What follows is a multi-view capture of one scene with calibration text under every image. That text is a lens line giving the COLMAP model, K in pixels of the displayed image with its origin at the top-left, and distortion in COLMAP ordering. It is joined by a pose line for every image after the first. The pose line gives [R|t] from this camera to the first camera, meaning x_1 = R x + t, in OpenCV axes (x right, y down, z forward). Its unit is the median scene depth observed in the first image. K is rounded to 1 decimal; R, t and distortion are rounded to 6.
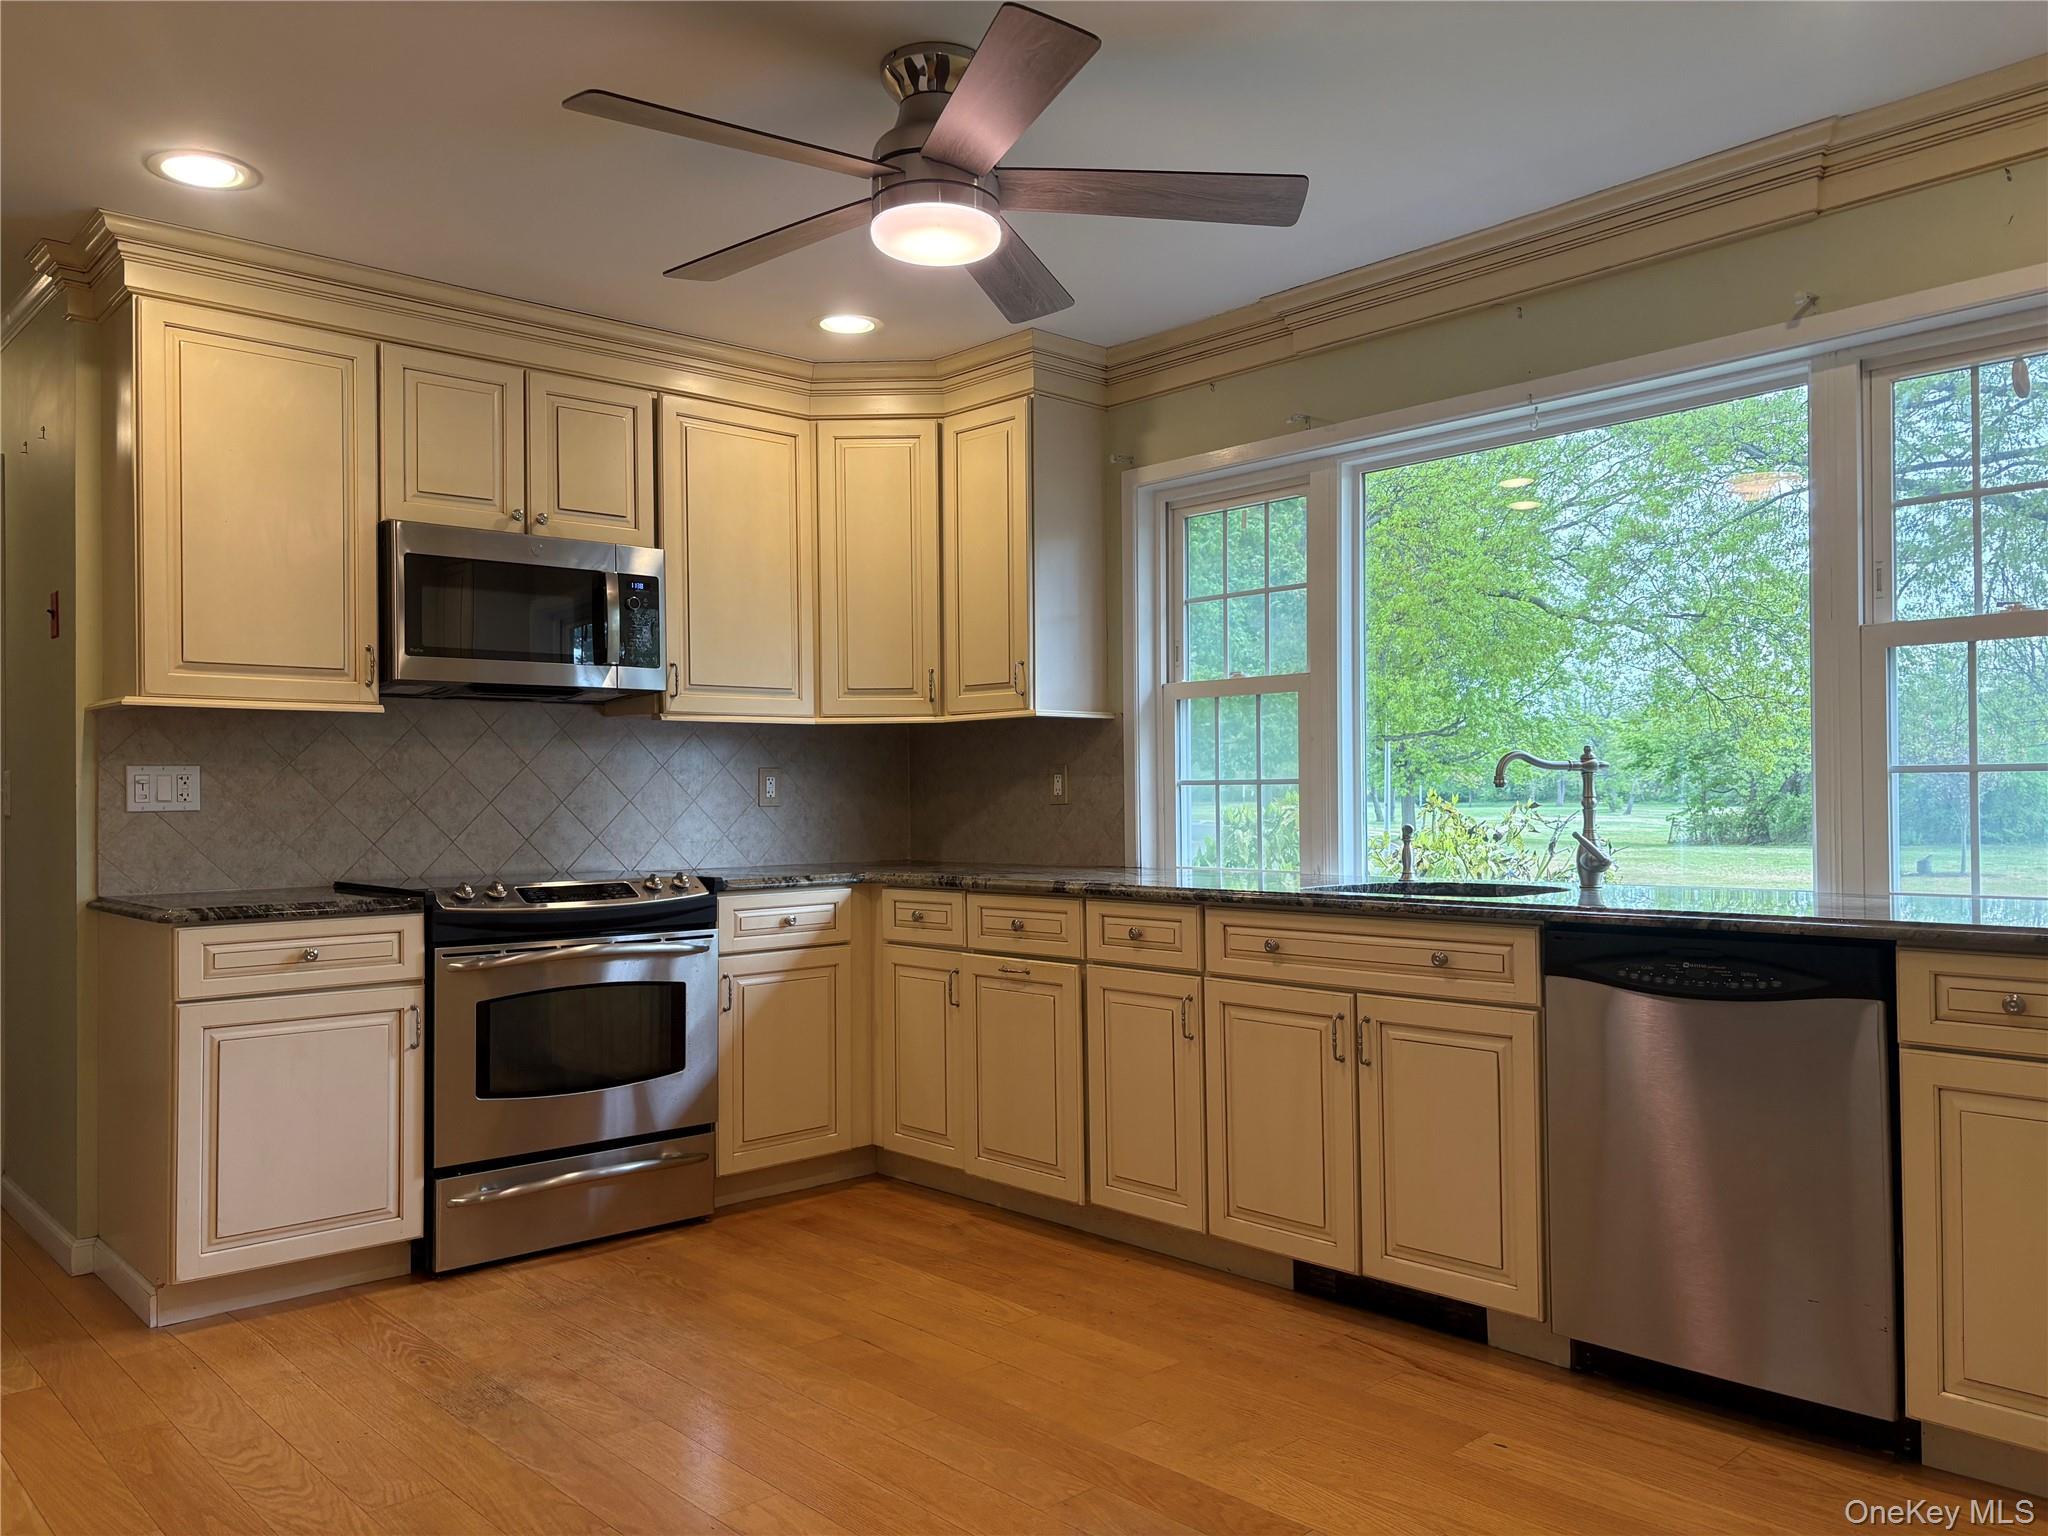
lens RADIAL K [[1550.7, 0, 1019.1], [0, 1550.7, 770.9], [0, 0, 1]] dist [0.007264, -0.012342]
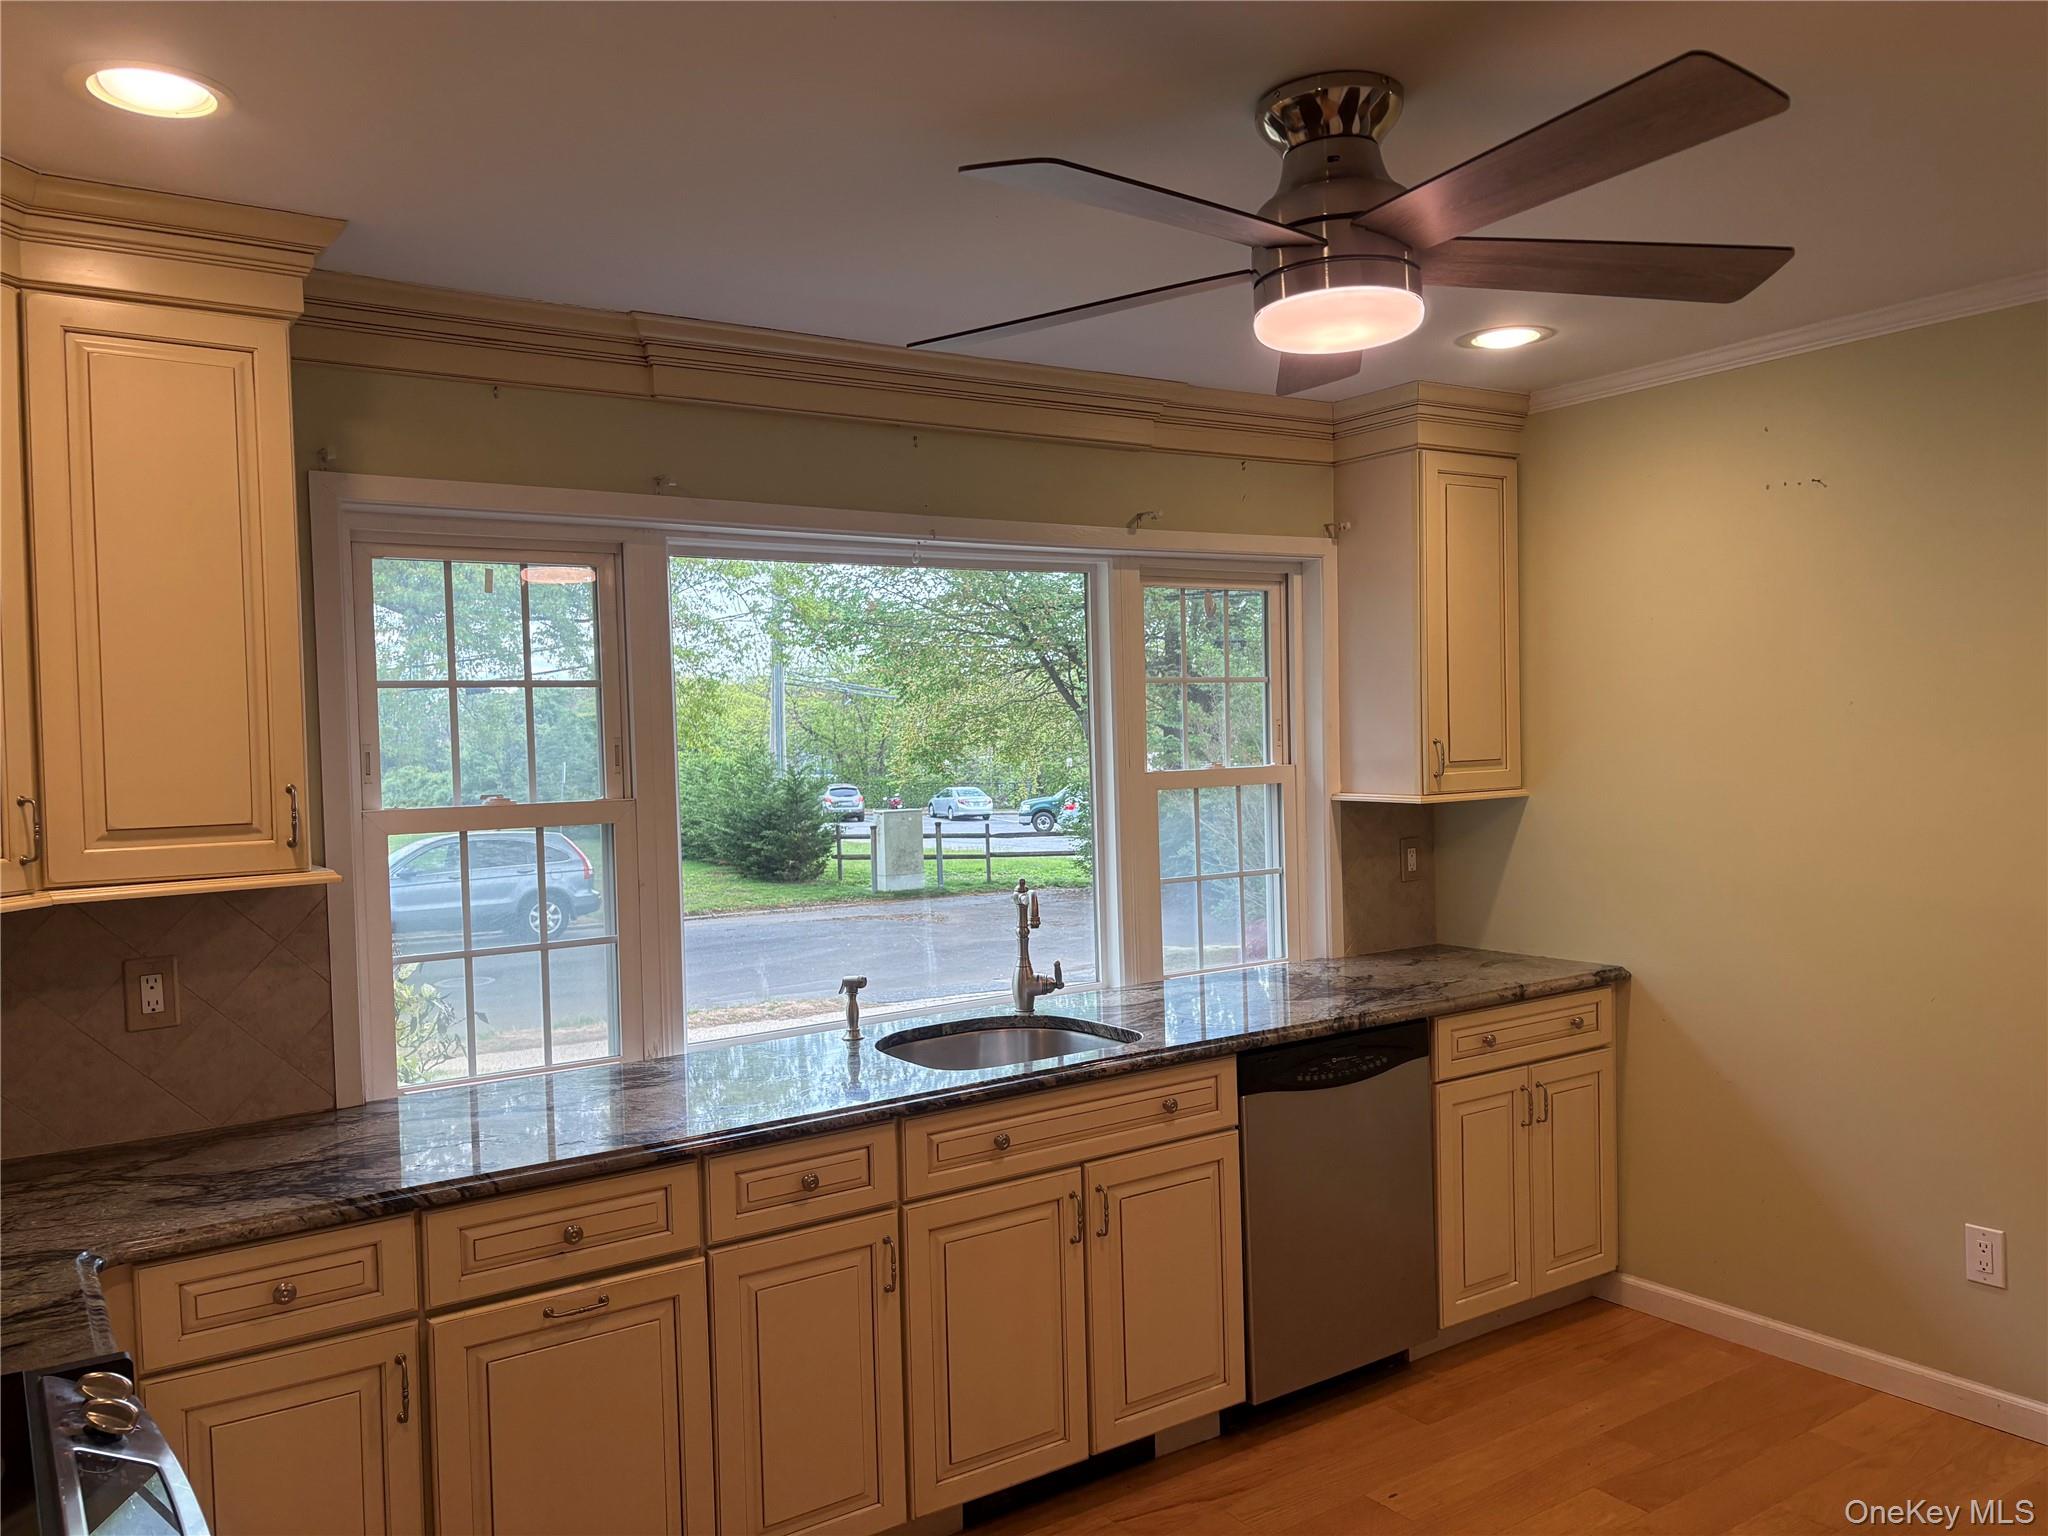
lens RADIAL K [[1550.7, 0, 1020.5], [0, 1550.7, 774.6], [0, 0, 1]] dist [0.007264, -0.012342]
pose [[0.134014, -0.016946, 0.990835, -0.695440], [0.013590, 0.999791, 0.015261, -0.106536], [-0.990886, 0.011421, 0.134216, 0.869479]]
